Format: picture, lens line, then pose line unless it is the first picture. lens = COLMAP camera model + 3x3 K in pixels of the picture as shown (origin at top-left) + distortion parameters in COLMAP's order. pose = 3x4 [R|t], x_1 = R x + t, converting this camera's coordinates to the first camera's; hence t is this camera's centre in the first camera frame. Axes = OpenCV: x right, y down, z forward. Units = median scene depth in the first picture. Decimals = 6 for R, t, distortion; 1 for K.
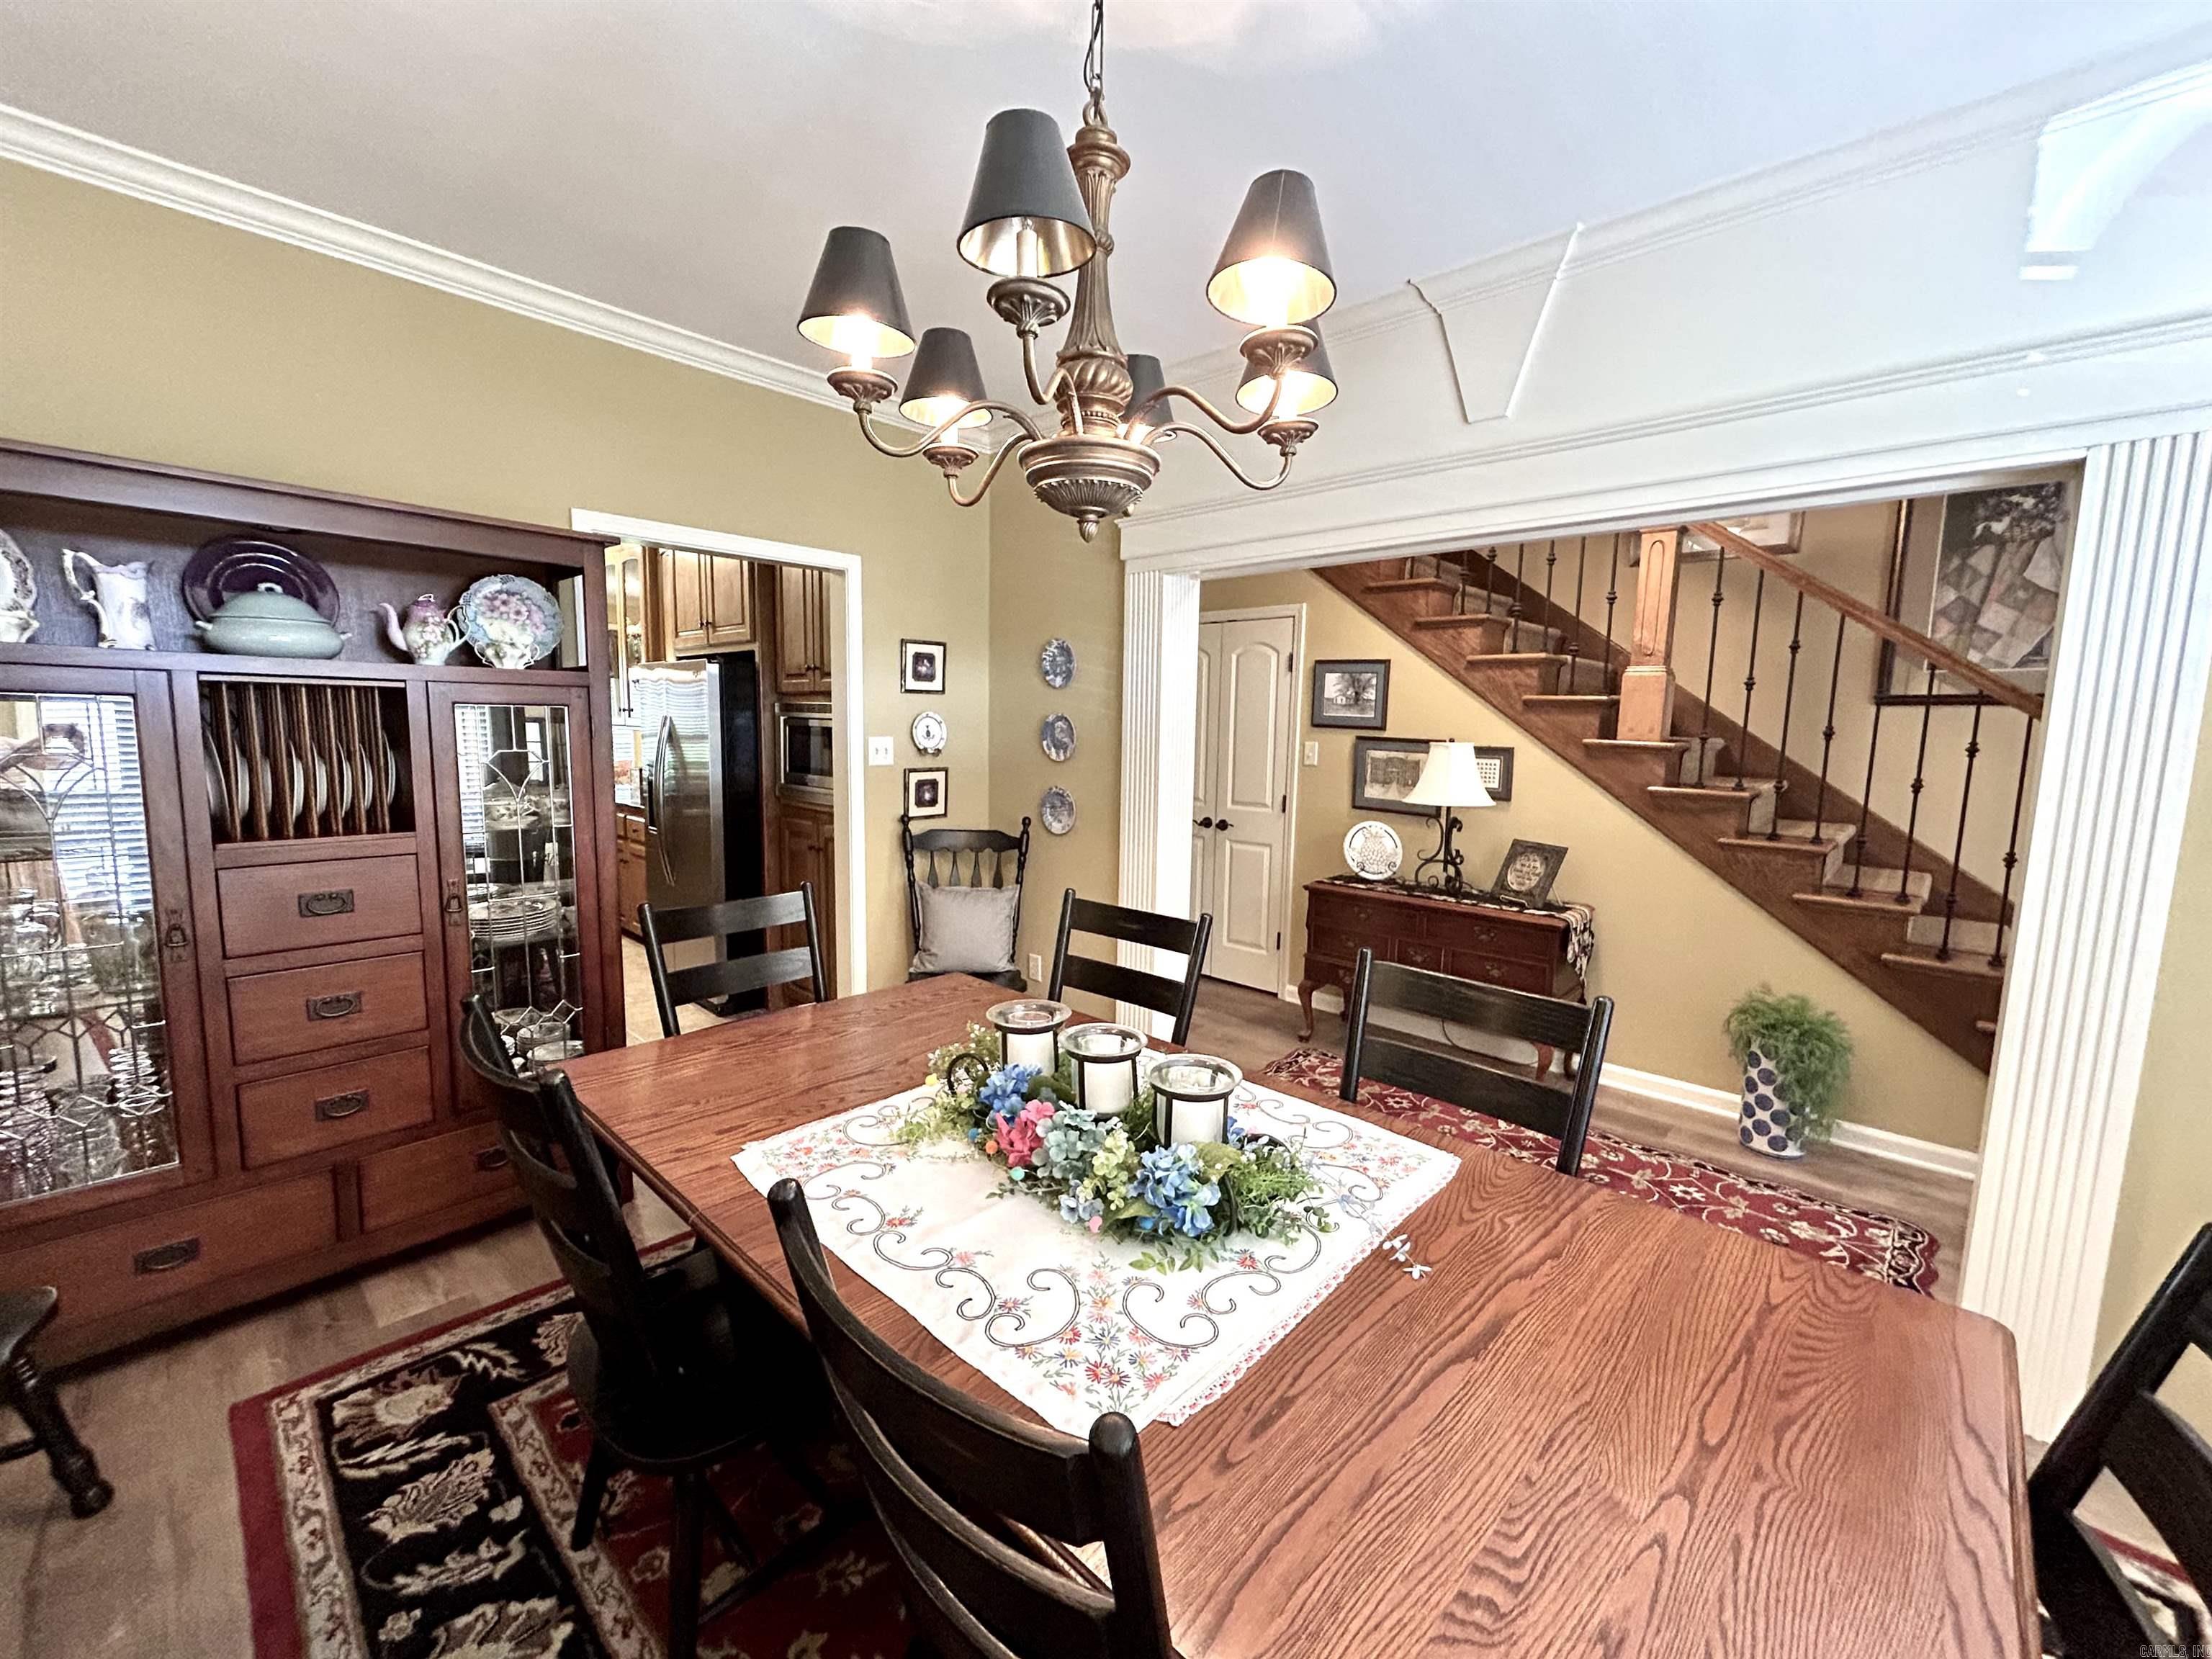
lens RADIAL K [[892.9, 0, 1105.1], [0, 892.9, 833.4], [0, 0, 1]] dist [0.001806, 0.000080]
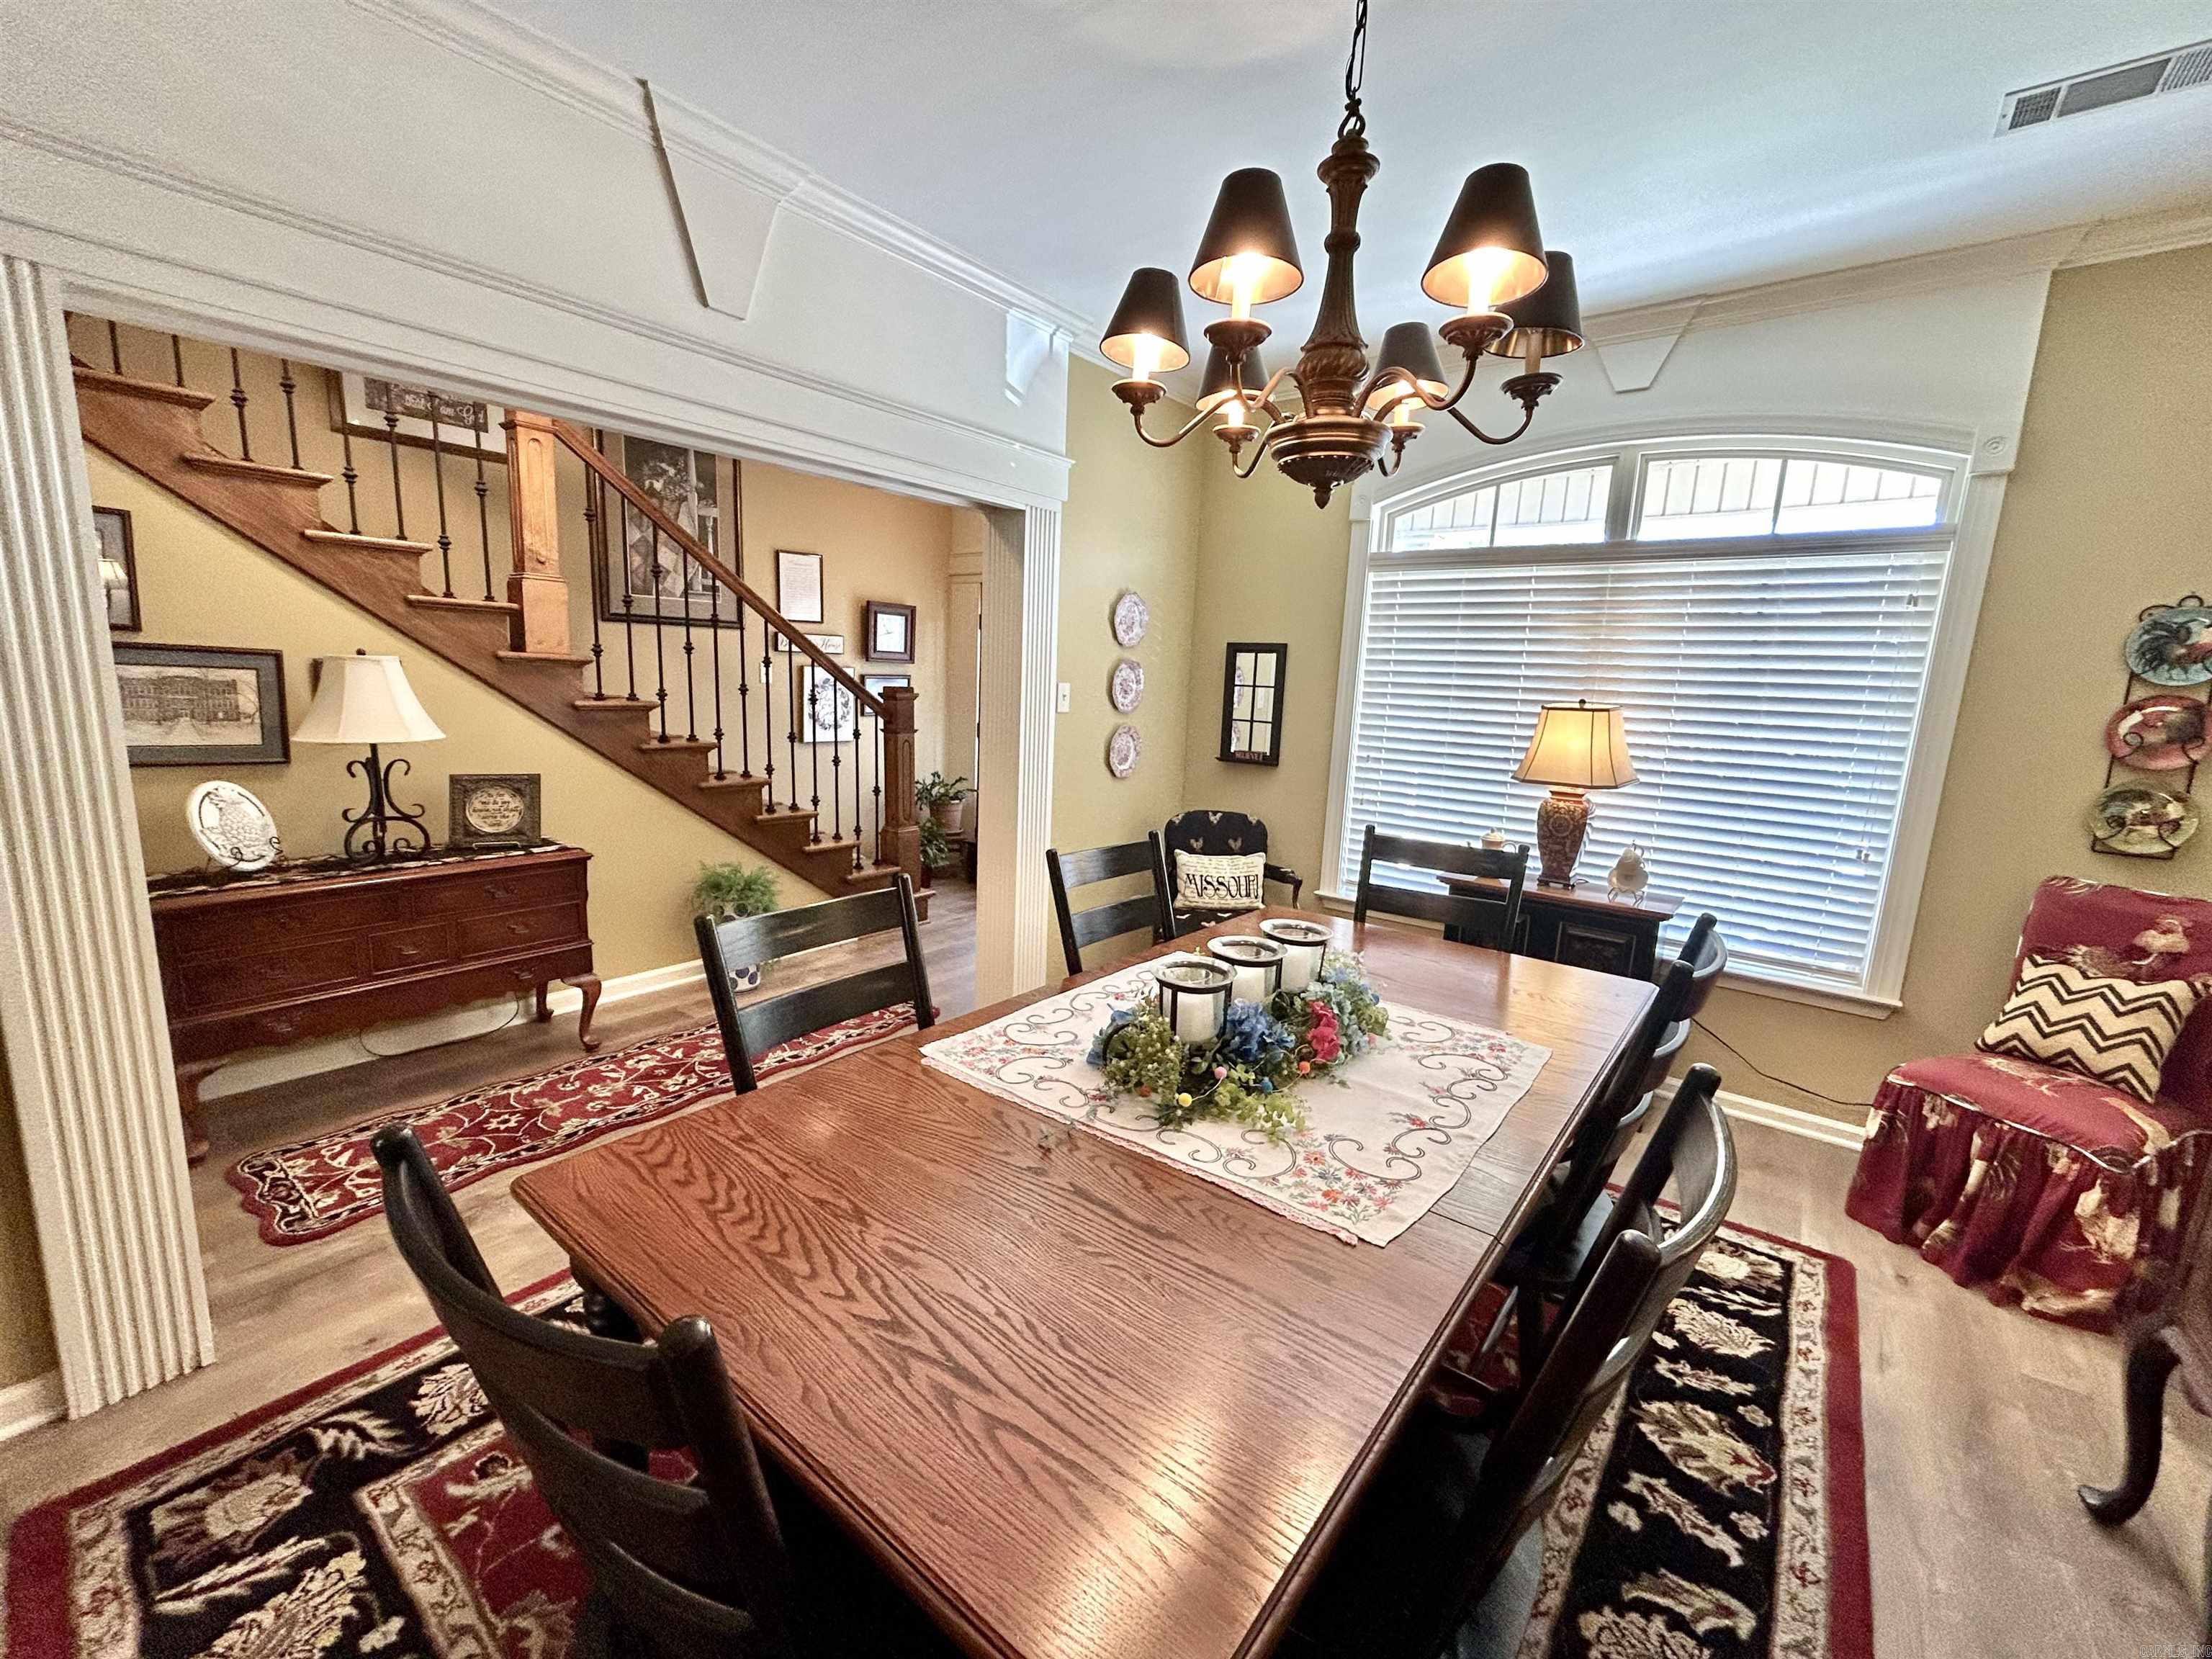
lens RADIAL K [[892.9, 0, 1100.4], [0, 892.9, 833.5], [0, 0, 1]] dist [0.001806, 0.000080]
pose [[-0.075002, -0.199778, 0.976966, -0.409425], [0.083375, 0.975039, 0.205785, -0.061646], [-0.993692, 0.096889, -0.056474, 0.473769]]
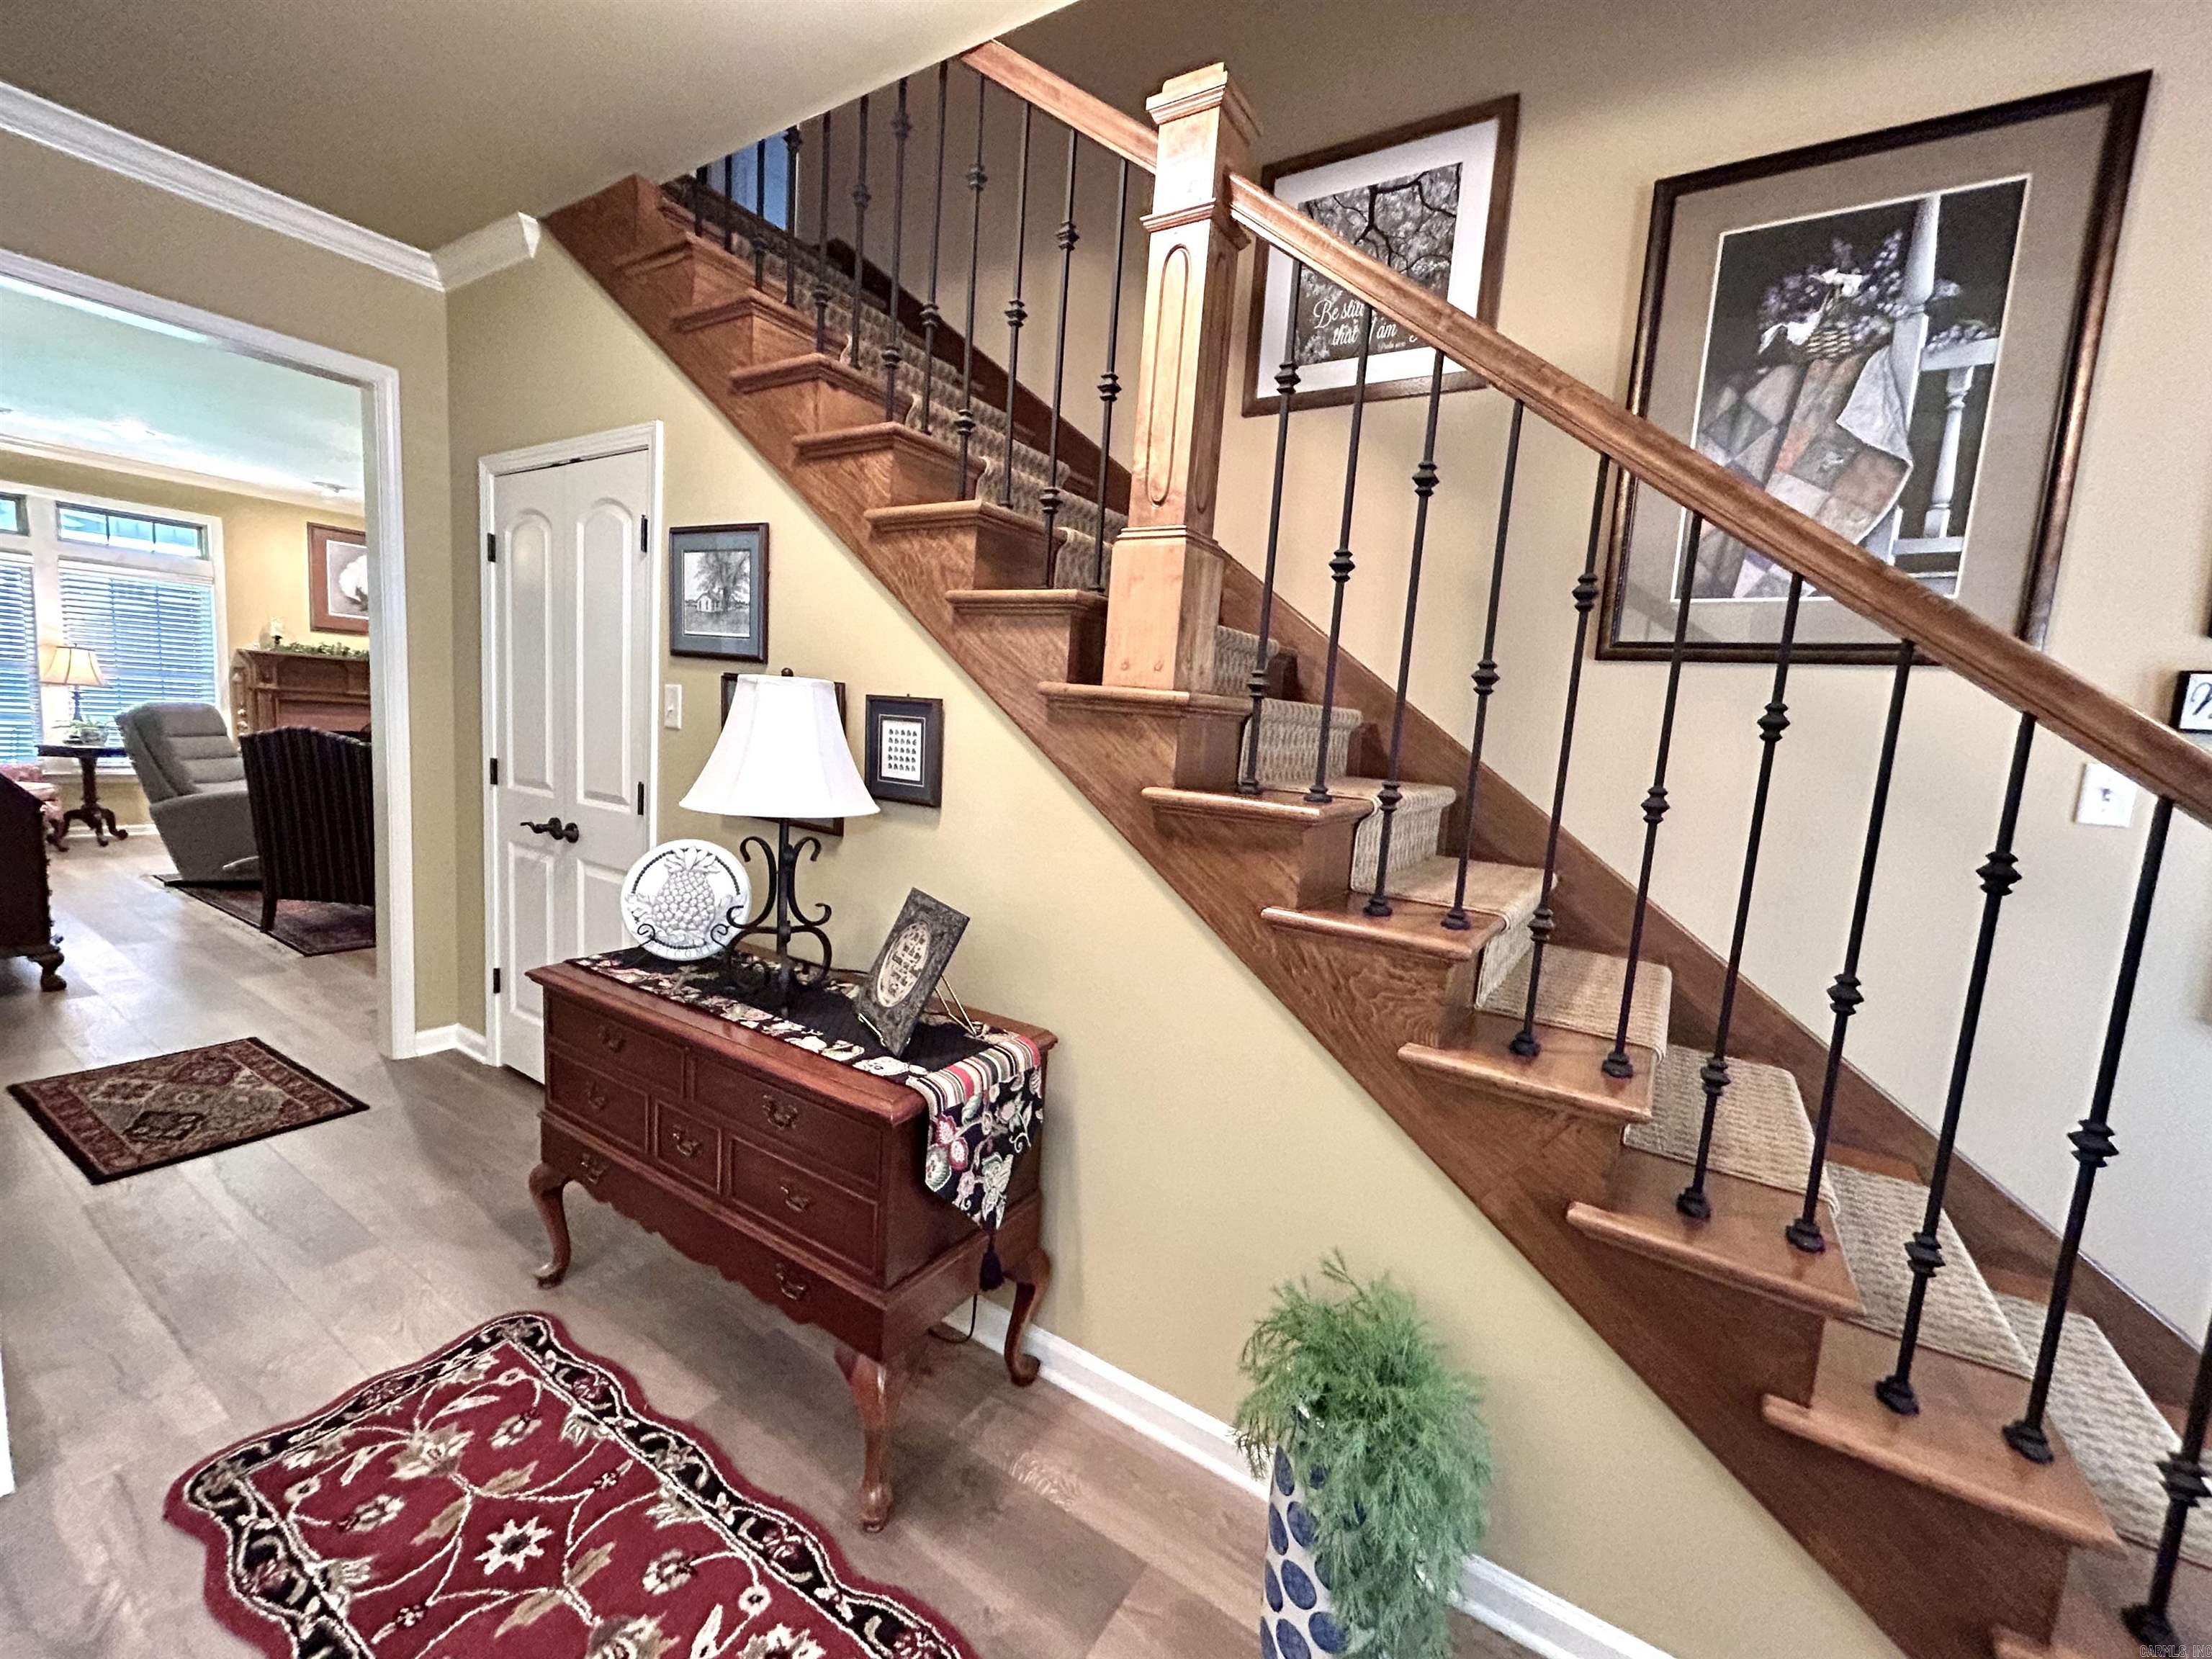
lens RADIAL K [[892.9, 0, 1092.6], [0, 892.9, 830.8], [0, 0, 1]] dist [0.001806, 0.000080]
pose [[0.983211, 0.027911, 0.180323, 0.478508], [-0.028980, 0.999575, 0.003295, -0.029231], [-0.180154, -0.008466, 0.983602, 0.531182]]
